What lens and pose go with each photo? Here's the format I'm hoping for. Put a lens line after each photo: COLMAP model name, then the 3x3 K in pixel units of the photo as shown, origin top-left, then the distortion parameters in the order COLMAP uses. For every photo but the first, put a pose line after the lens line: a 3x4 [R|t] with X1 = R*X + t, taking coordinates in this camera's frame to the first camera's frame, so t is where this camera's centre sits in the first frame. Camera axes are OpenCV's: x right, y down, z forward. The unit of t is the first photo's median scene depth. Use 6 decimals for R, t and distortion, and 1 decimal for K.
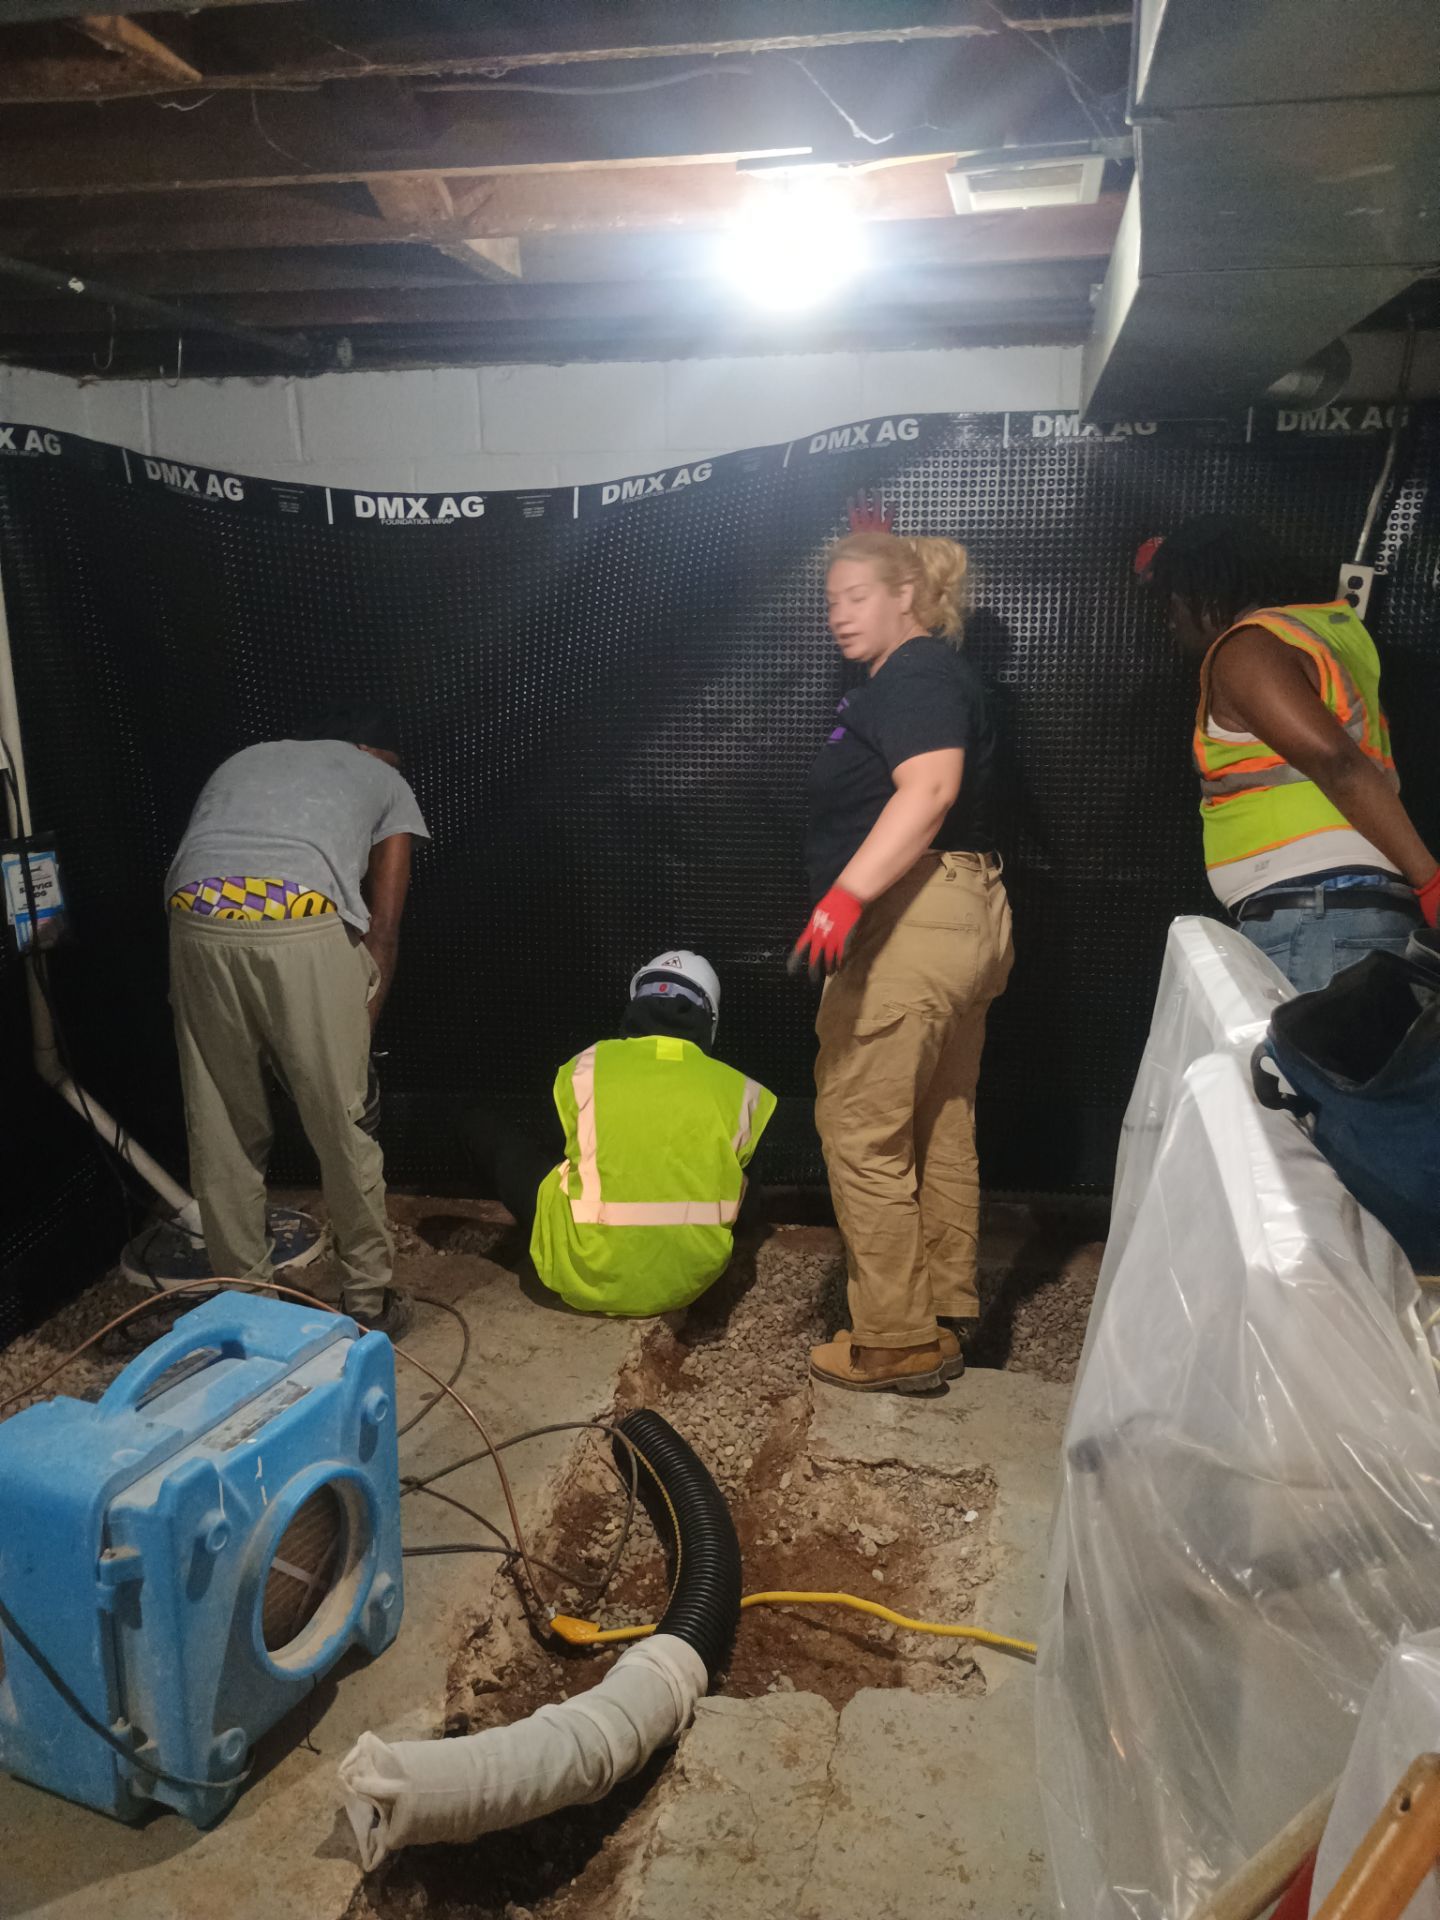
lens RADIAL K [[1612.9, 0, 720.0], [0, 1612.9, 960.0], [0, 0, 1]] dist [0.047068, -0.075528]
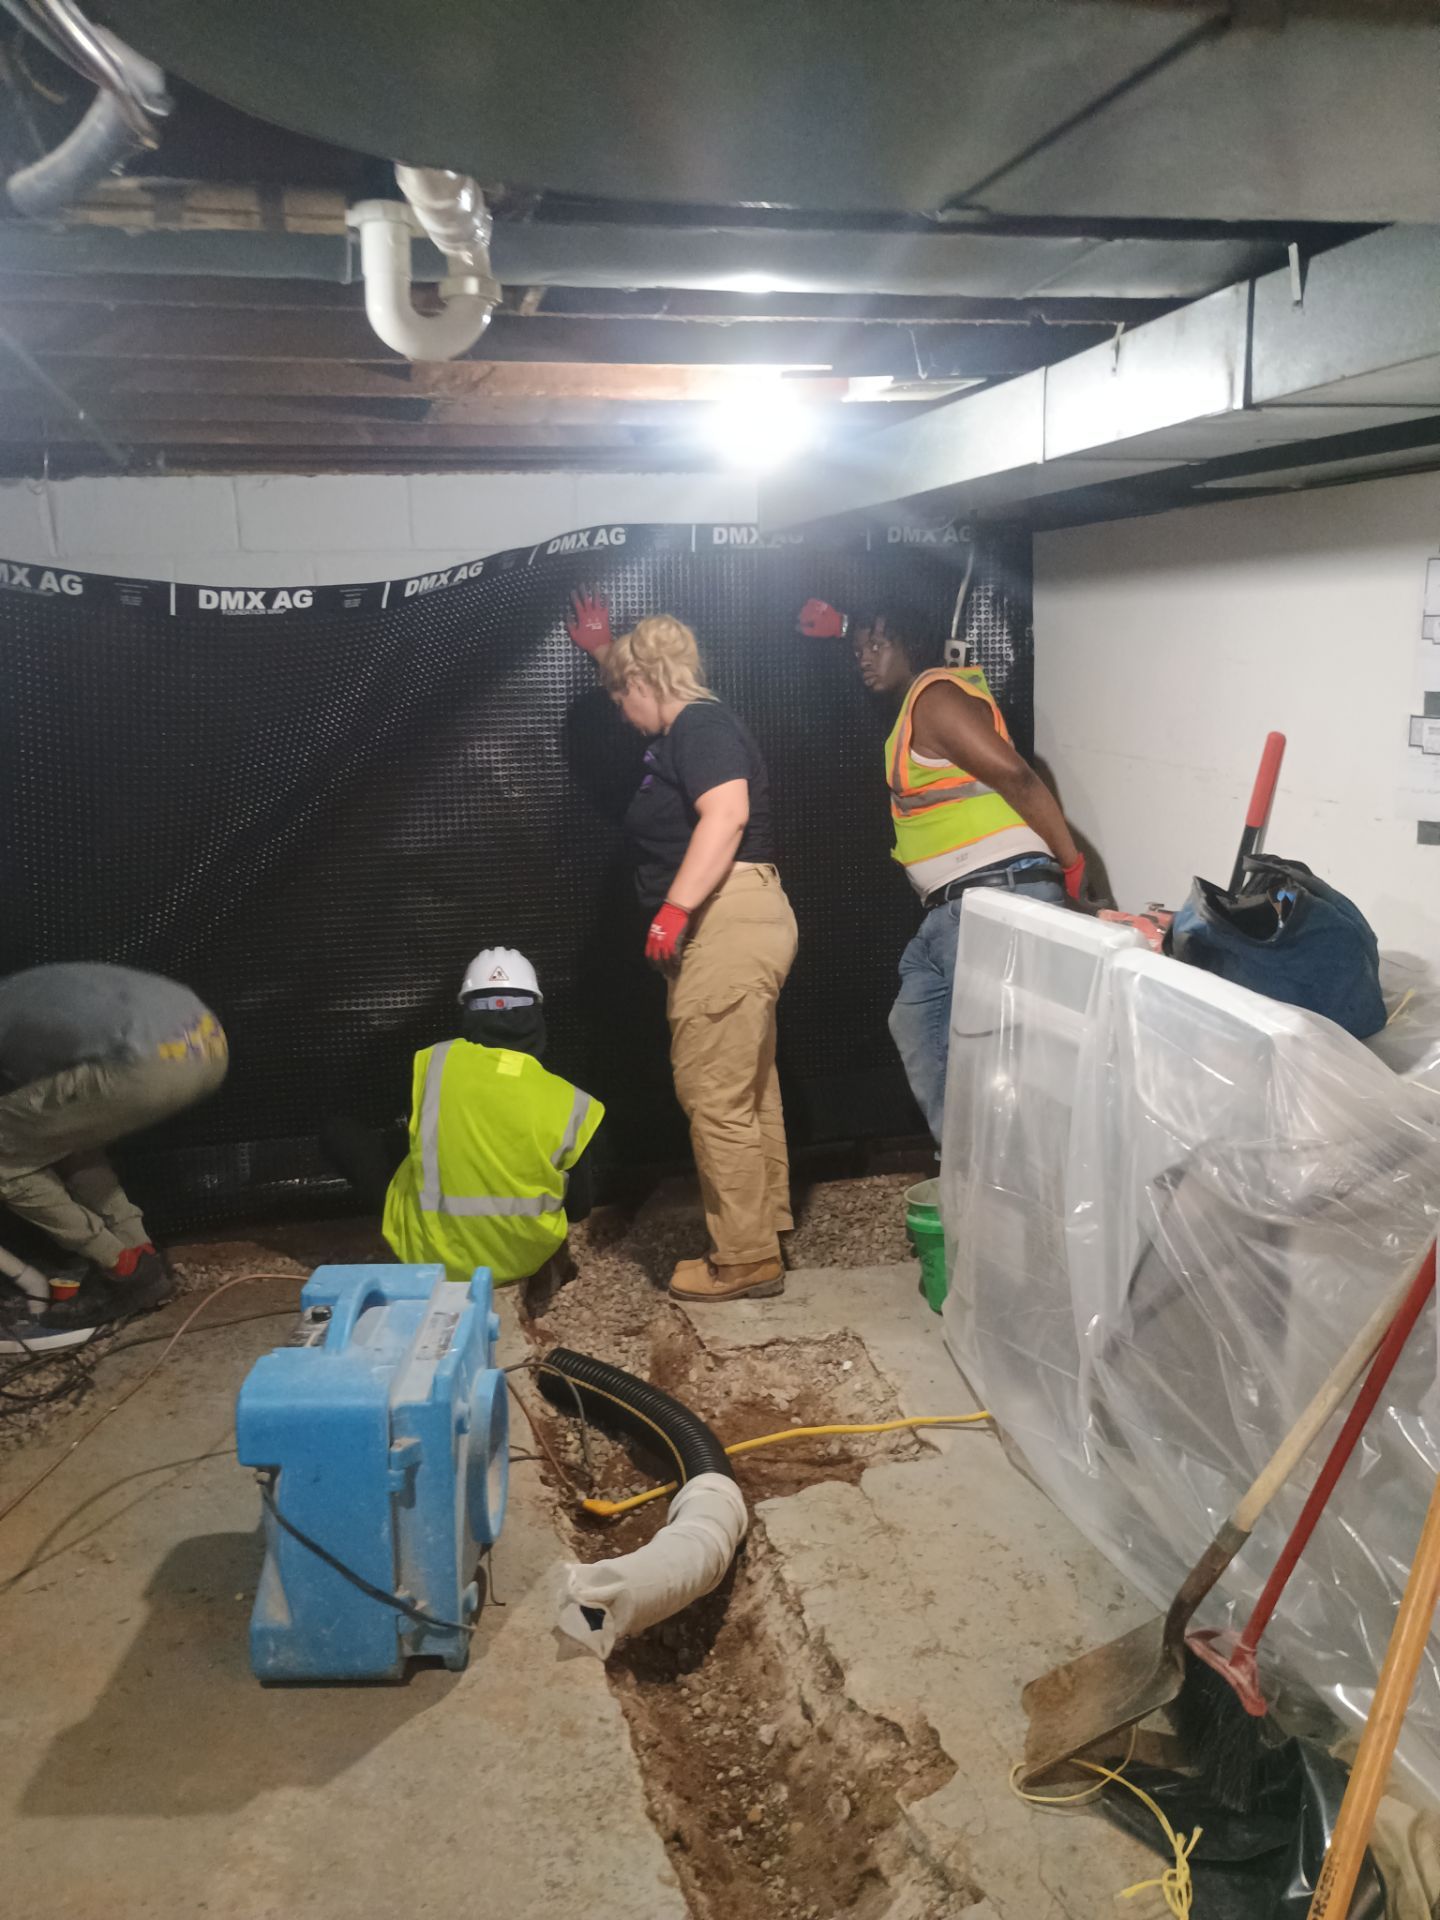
lens RADIAL K [[1614.6, 0, 720.0], [0, 1614.6, 960.0], [0, 0, 1]] dist [0.003488, -0.059744]
pose [[0.910769, -0.092675, 0.402381, -0.390534], [0.113063, 0.993217, -0.027159, 0.040283], [-0.397135, 0.070230, 0.915069, -0.151863]]
